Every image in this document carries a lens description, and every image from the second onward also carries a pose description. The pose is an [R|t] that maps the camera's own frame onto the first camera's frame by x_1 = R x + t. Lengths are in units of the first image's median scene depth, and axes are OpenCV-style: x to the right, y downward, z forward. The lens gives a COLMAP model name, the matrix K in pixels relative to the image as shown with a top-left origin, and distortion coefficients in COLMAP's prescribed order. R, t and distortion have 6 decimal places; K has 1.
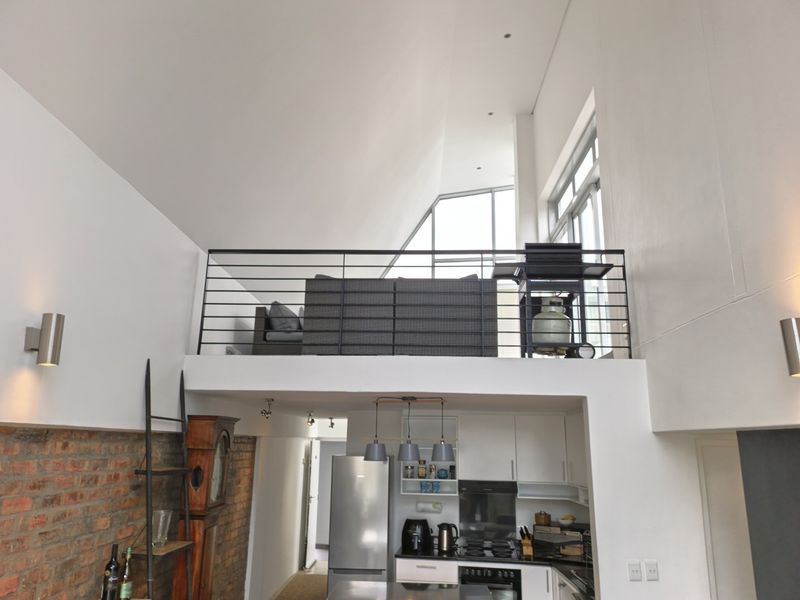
lens RADIAL K [[570.7, 0, 398.7], [0, 570.7, 301.0], [0, 0, 1]] dist [0.011514, 0.001946]
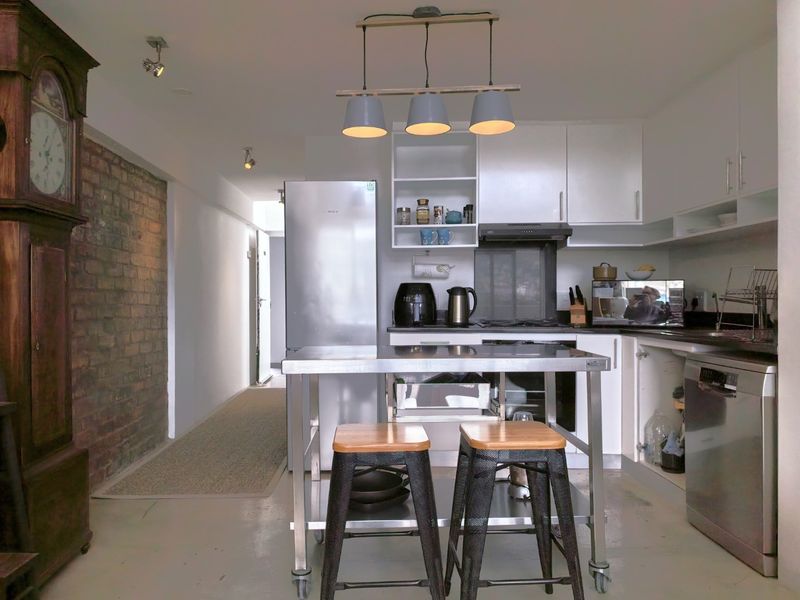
lens RADIAL K [[570.7, 0, 399.5], [0, 570.7, 299.4], [0, 0, 1]] dist [0.011514, 0.001946]
pose [[0.996421, -0.019870, 0.082162, -0.042423], [-0.000379, 0.970922, 0.239396, 0.235927], [-0.084529, -0.238570, 0.967439, 0.342222]]
